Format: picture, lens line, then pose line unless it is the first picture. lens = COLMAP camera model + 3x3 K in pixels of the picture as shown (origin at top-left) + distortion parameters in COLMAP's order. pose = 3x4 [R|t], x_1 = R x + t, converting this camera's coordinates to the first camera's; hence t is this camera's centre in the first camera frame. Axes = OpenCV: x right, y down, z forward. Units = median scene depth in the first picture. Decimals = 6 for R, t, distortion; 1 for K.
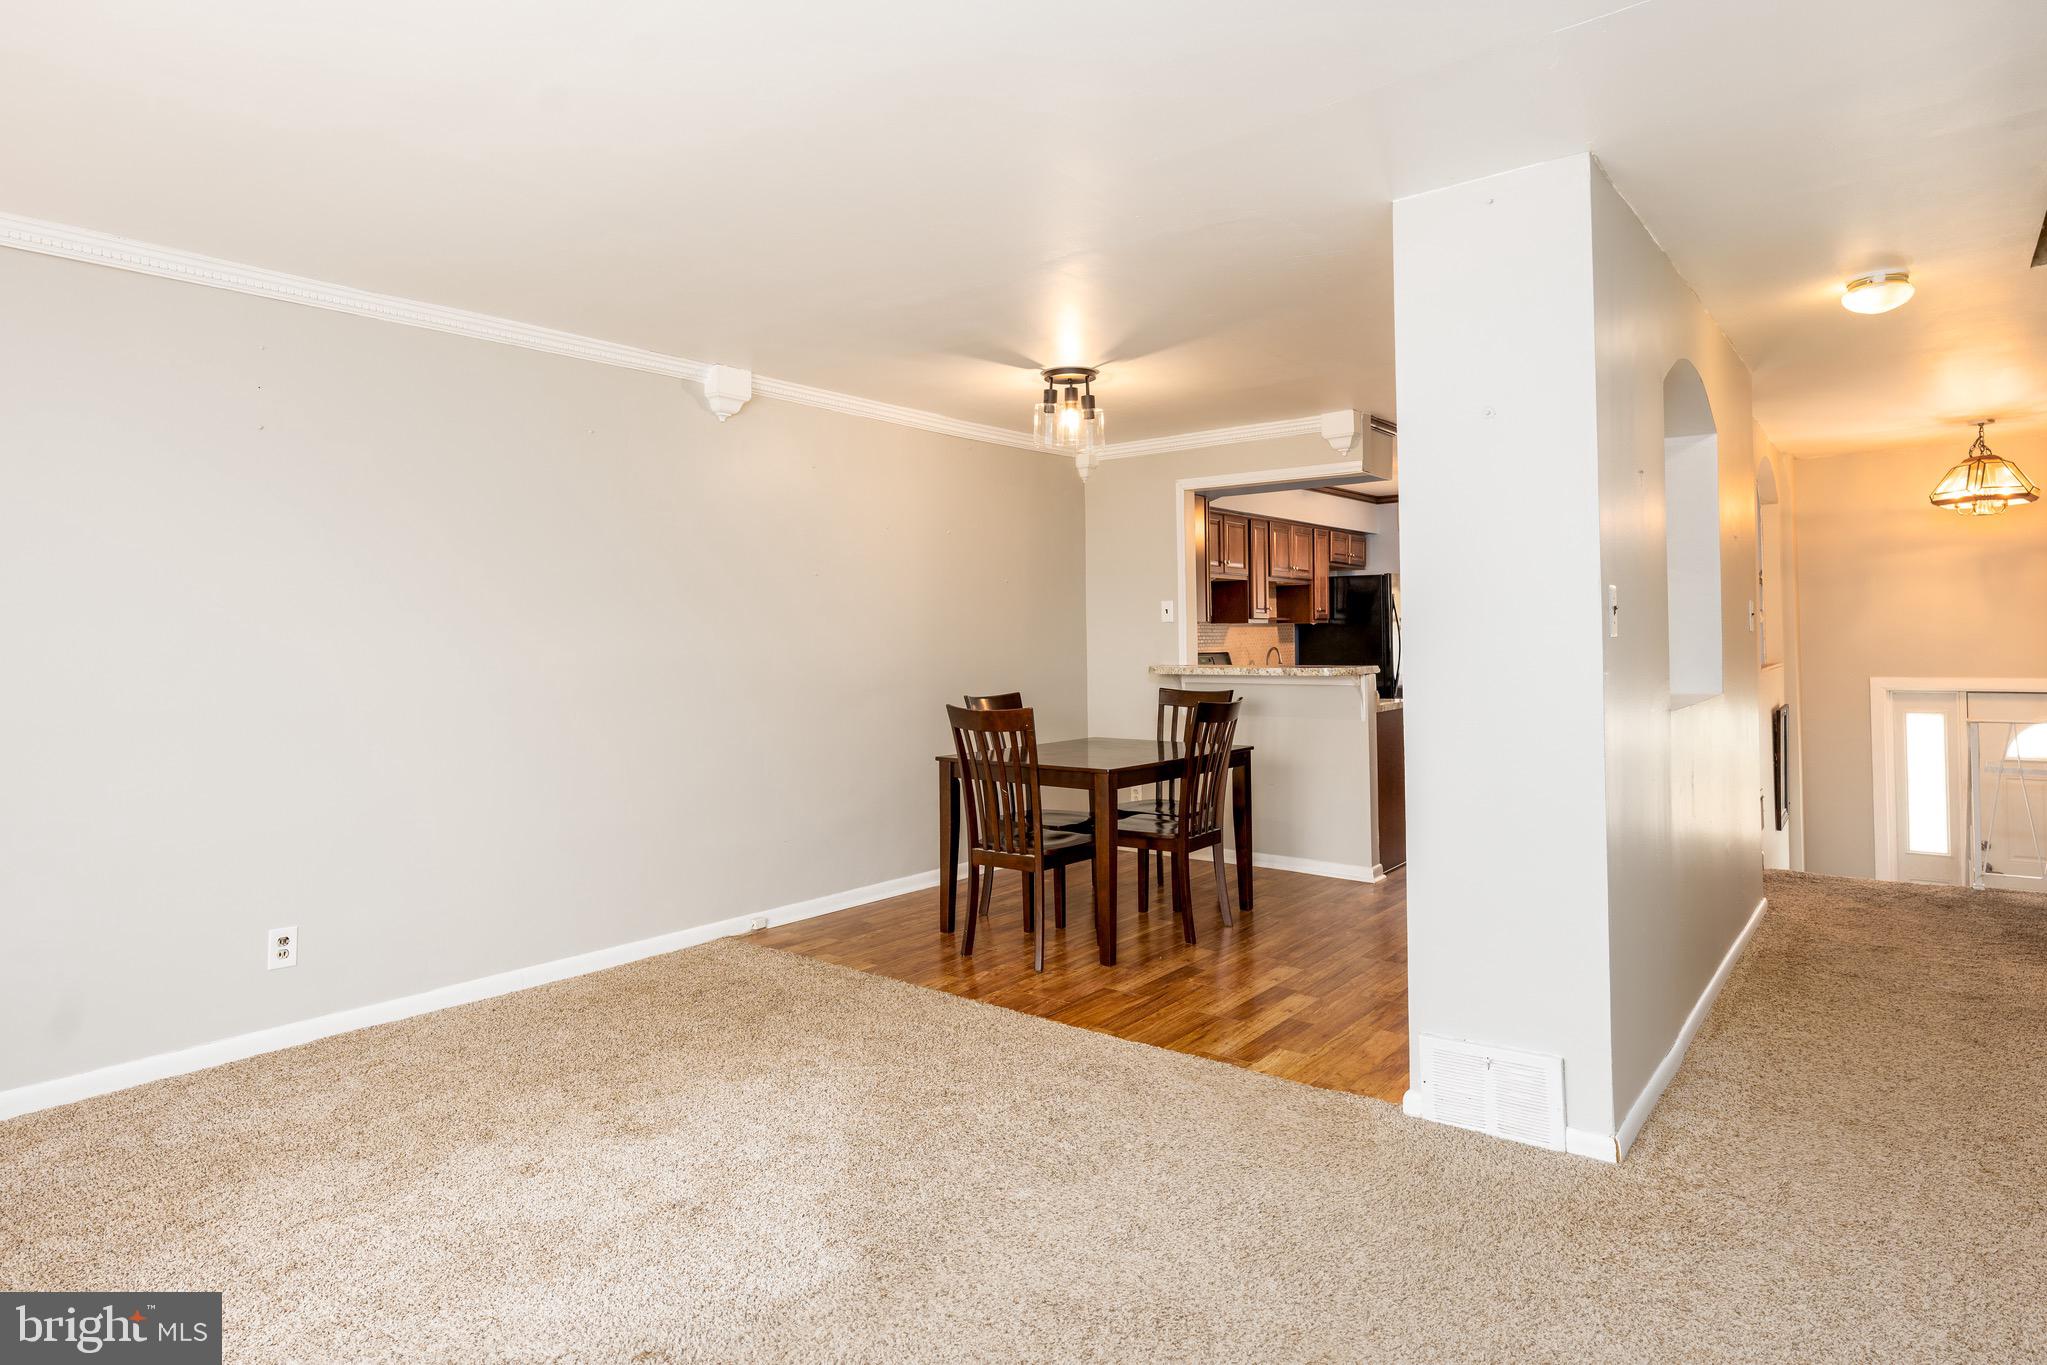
lens RADIAL K [[1155.8, 0, 1012.5], [0, 1155.8, 635.9], [0, 0, 1]] dist [0.073197, 0.000481]
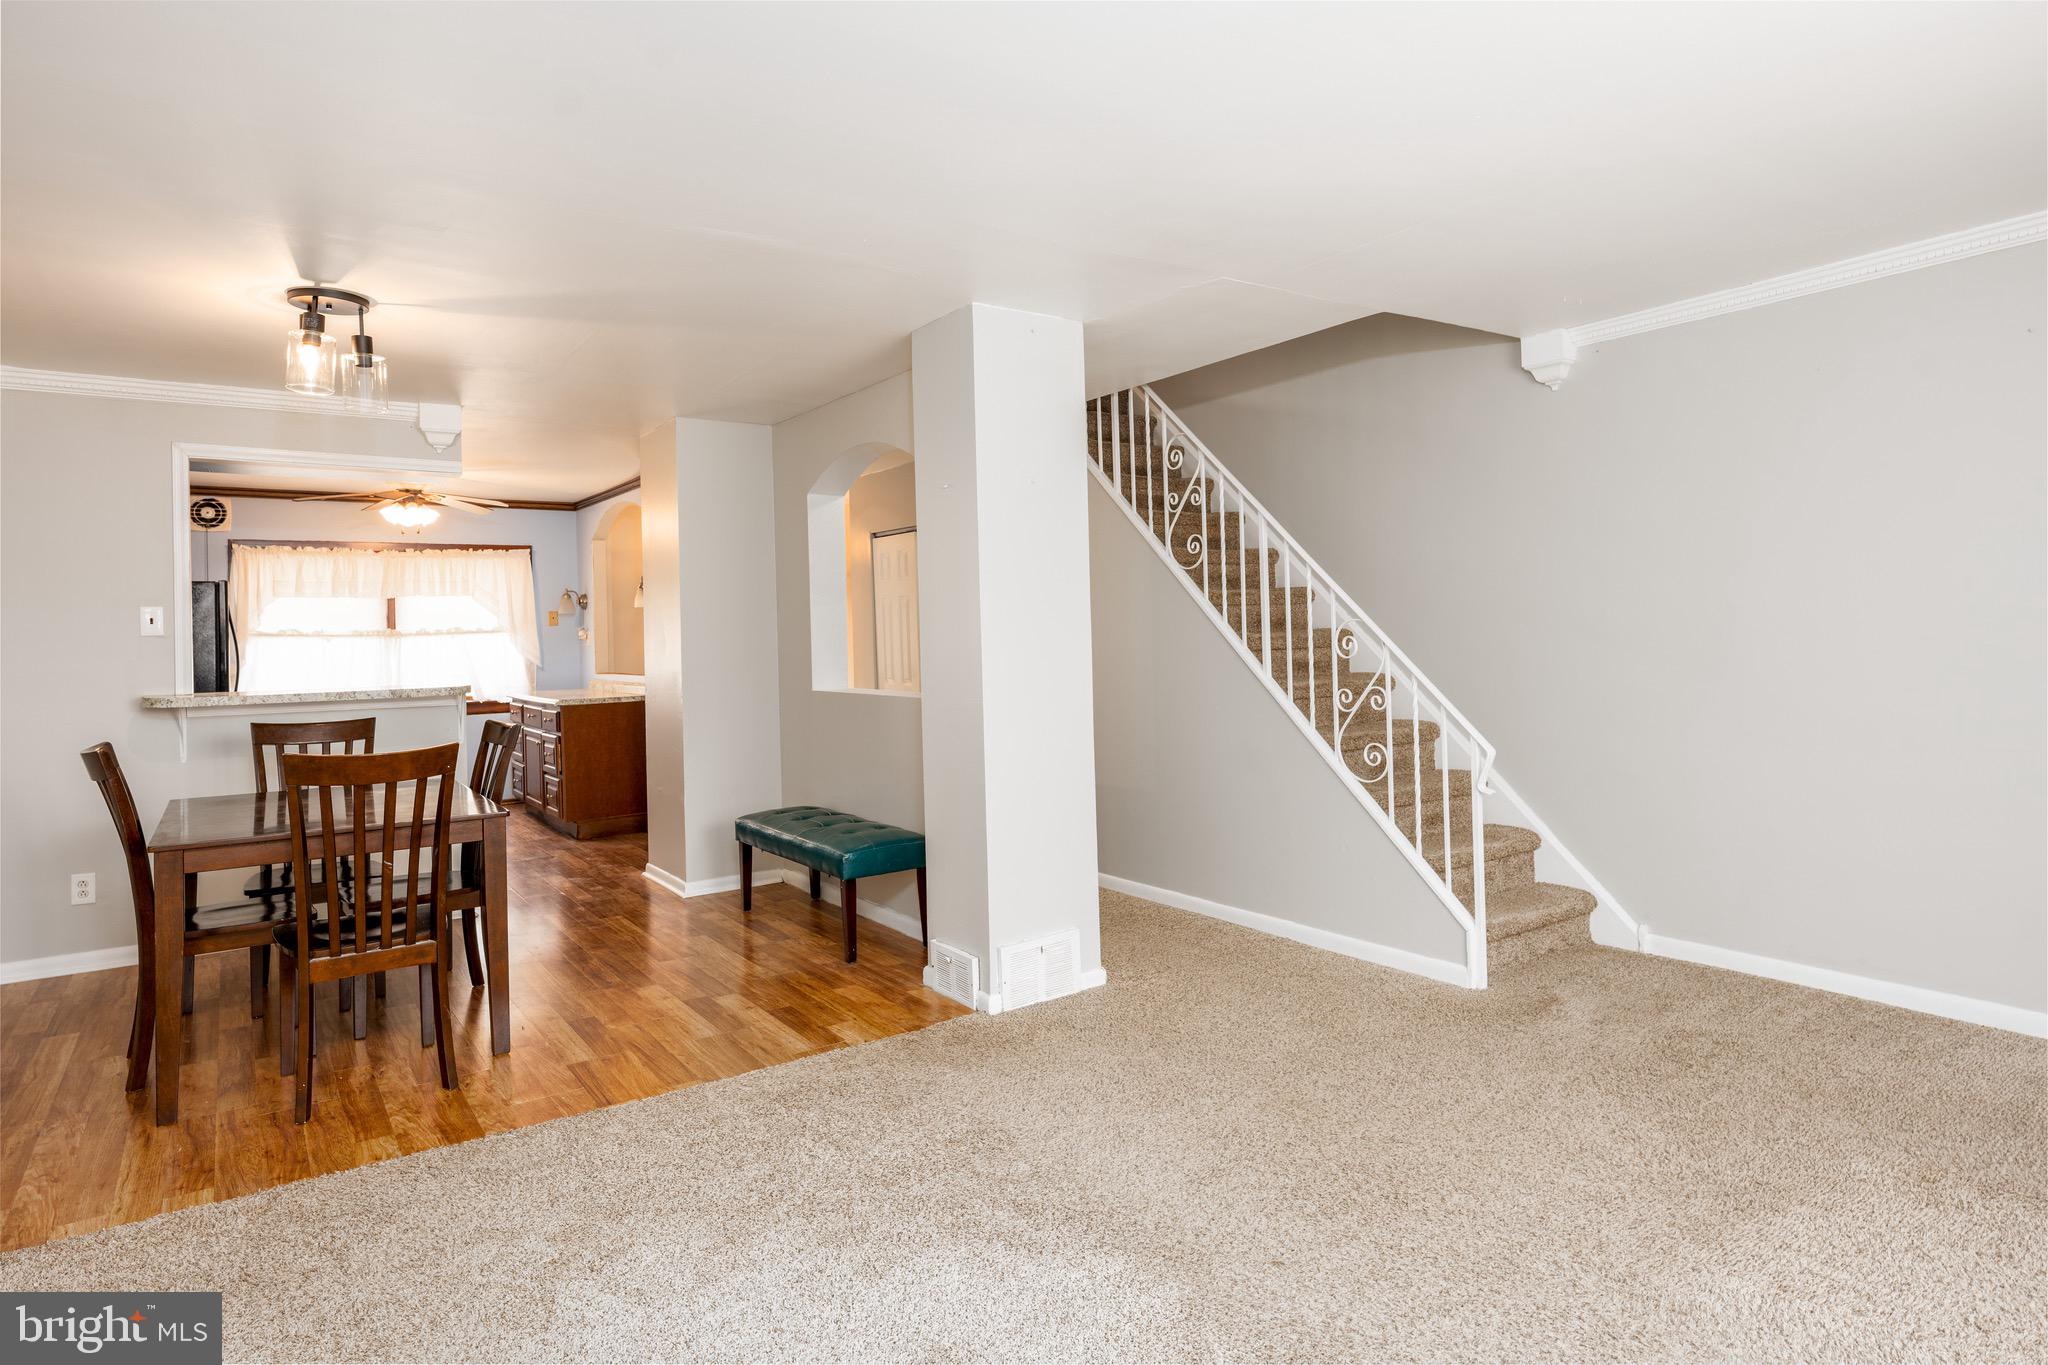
lens RADIAL K [[1156.3, 0, 1013.0], [0, 1156.3, 635.9], [0, 0, 1]] dist [0.073197, 0.000481]
pose [[0.315494, -0.000617, 0.948927, -0.708151], [0.015613, 0.999868, -0.004540, -0.001032], [-0.948799, 0.016248, 0.315462, 0.467897]]
